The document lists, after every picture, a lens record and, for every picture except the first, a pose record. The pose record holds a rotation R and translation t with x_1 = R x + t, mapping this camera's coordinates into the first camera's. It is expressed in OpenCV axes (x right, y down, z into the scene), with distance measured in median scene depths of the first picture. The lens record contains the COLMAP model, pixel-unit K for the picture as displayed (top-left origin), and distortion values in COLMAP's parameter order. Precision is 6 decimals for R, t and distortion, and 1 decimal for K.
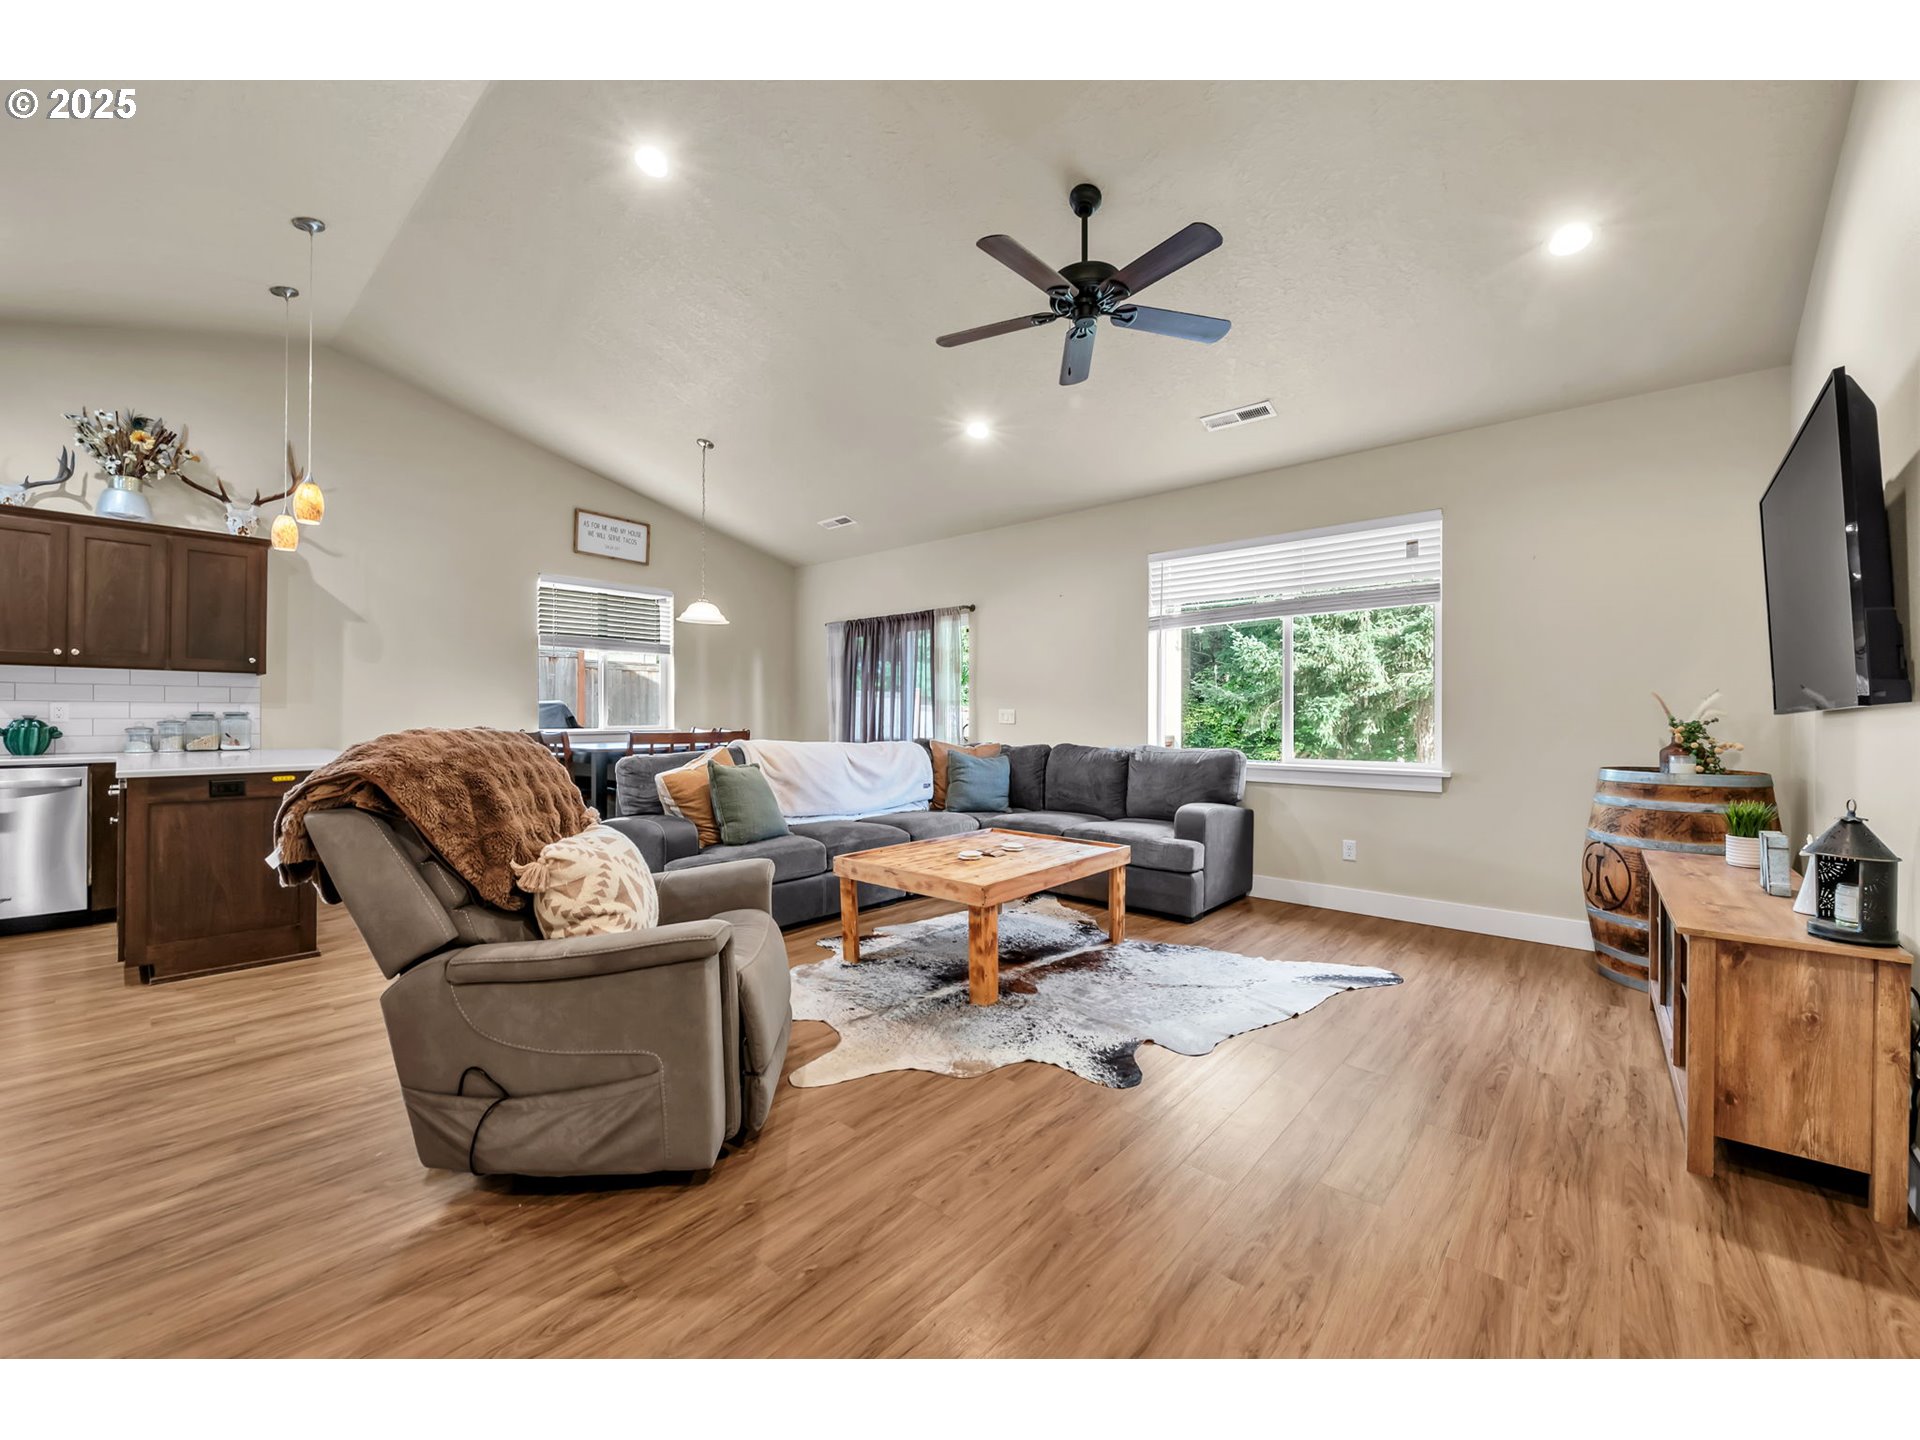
lens RADIAL K [[763.5, 0, 961.9], [0, 763.5, 713.2], [0, 0, 1]] dist [-0.001324, -0.003916]
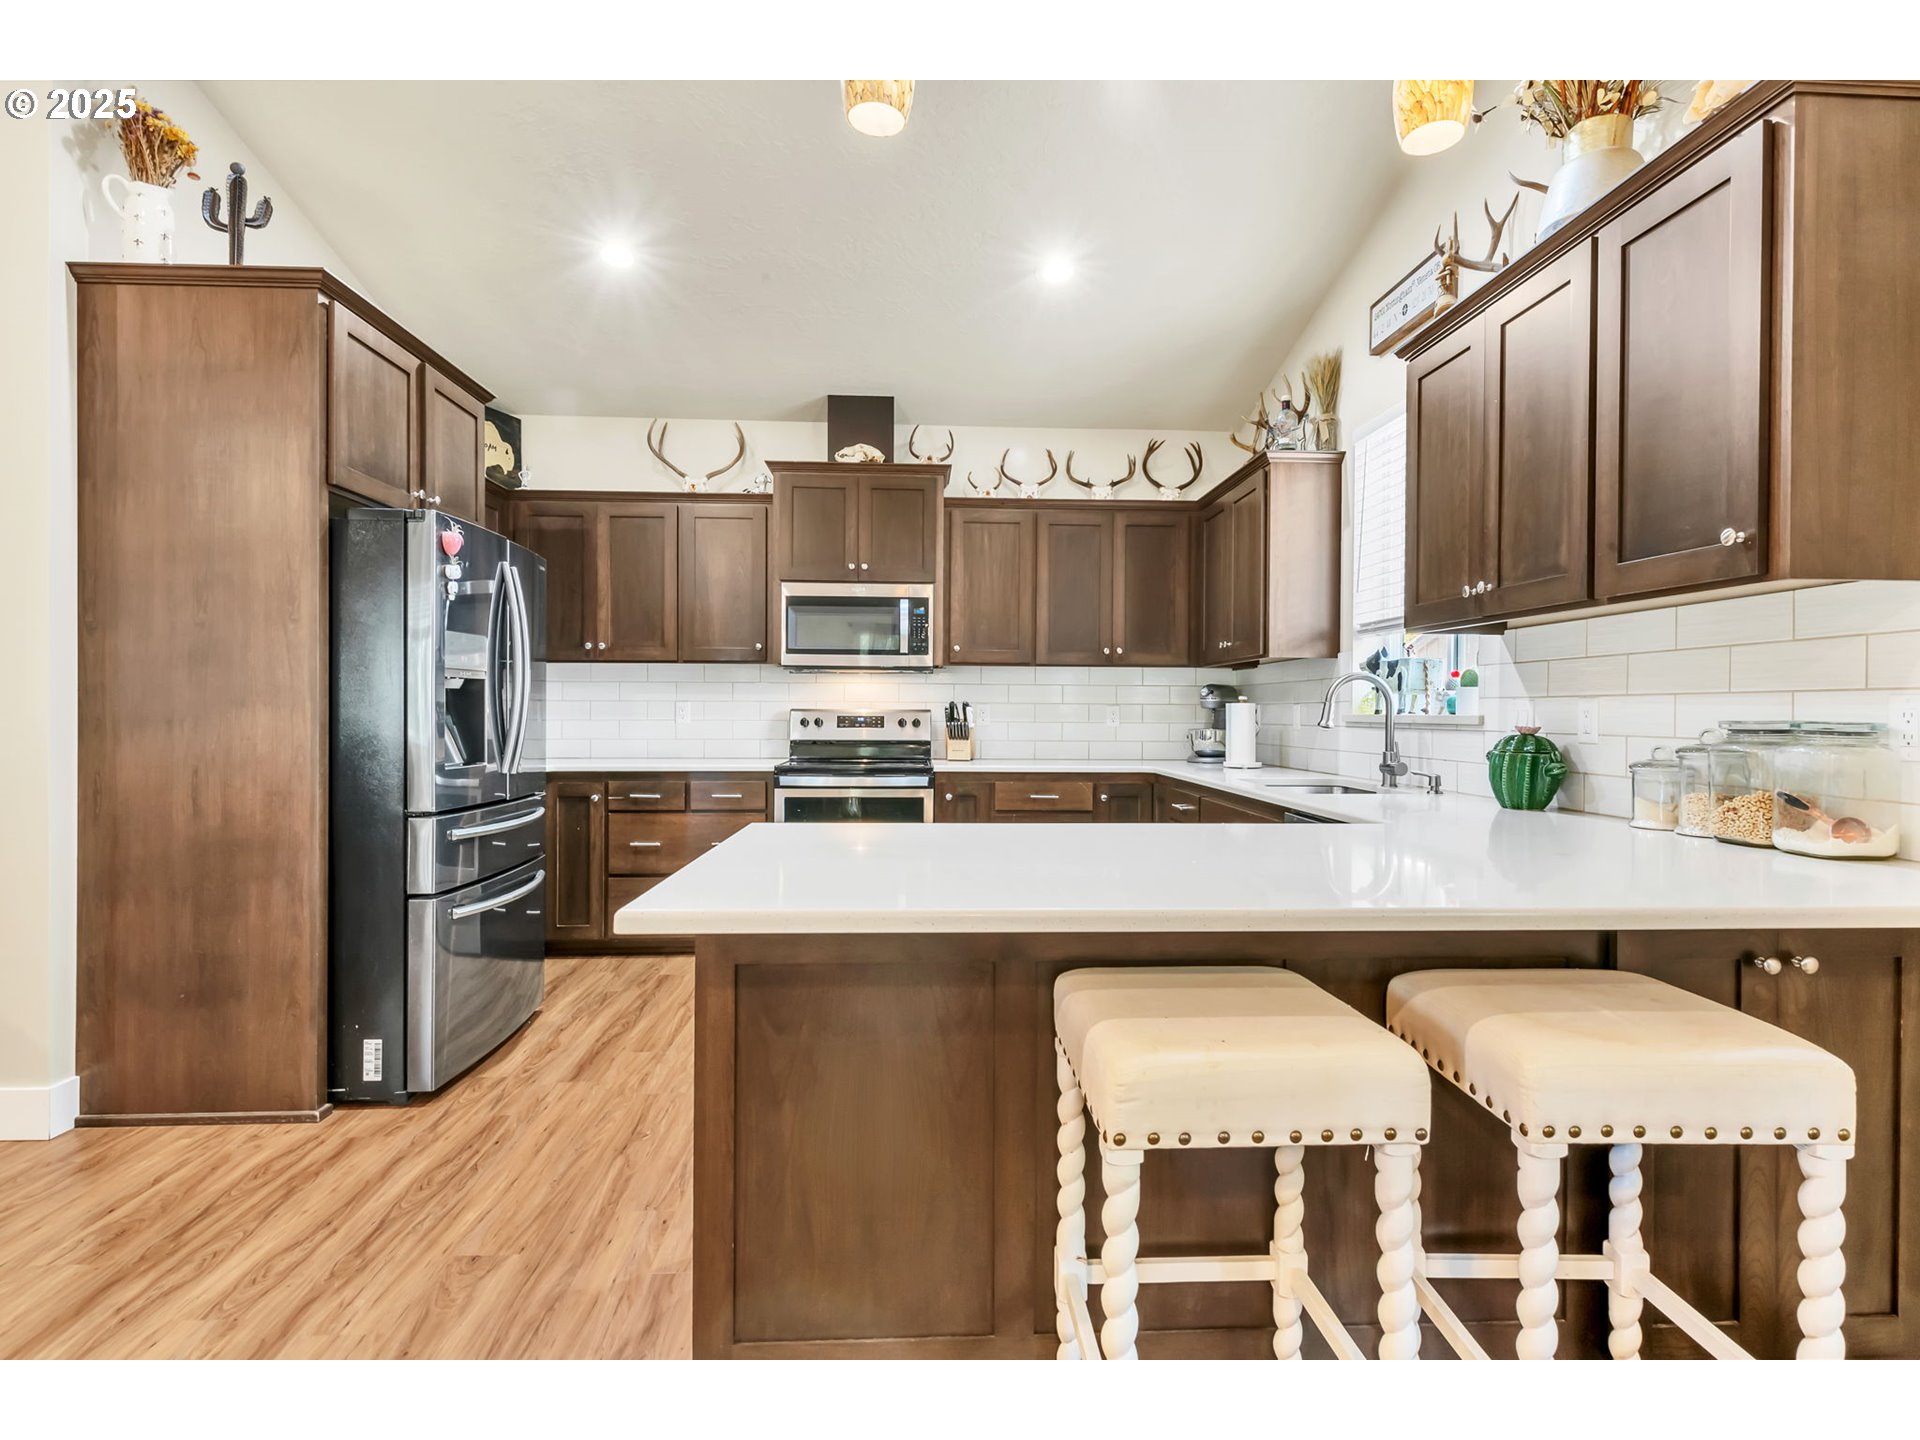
lens RADIAL K [[951.2, 0, 949.6], [0, 951.2, 718.8], [0, 0, 1]] dist [0.000597, 0.000186]
pose [[-0.710172, -0.003535, -0.704020, -0.621685], [-0.008105, 0.999962, 0.003154, -0.000867], [0.703982, 0.007946, -0.710173, 1.343786]]
